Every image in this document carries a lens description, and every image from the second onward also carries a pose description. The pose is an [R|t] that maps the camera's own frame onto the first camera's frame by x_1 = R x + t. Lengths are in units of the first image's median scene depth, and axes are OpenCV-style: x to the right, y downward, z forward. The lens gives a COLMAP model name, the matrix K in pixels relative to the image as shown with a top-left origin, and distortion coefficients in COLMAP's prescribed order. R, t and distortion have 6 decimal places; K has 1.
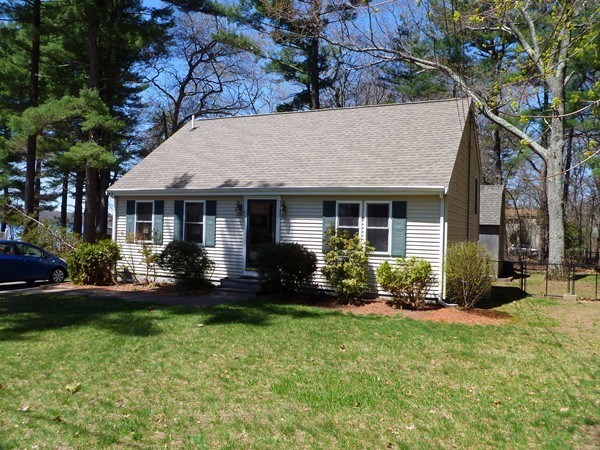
lens RADIAL K [[518.4, 0, 299.7], [0, 518.4, 215.6], [0, 0, 1]] dist [-0.038055, 0.009773]
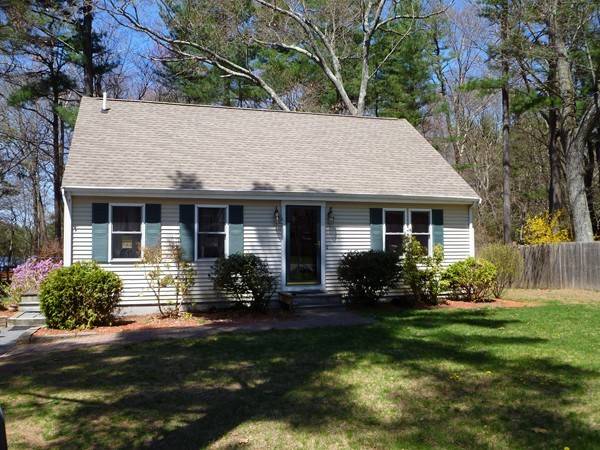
lens RADIAL K [[518.4, 0, 299.7], [0, 518.4, 215.6], [0, 0, 1]] dist [-0.038055, 0.009773]
pose [[0.736154, -0.000402, 0.676814, -0.704933], [0.002629, 0.999994, -0.002265, -0.011637], [-0.676809, 0.003447, 0.736150, 0.340752]]
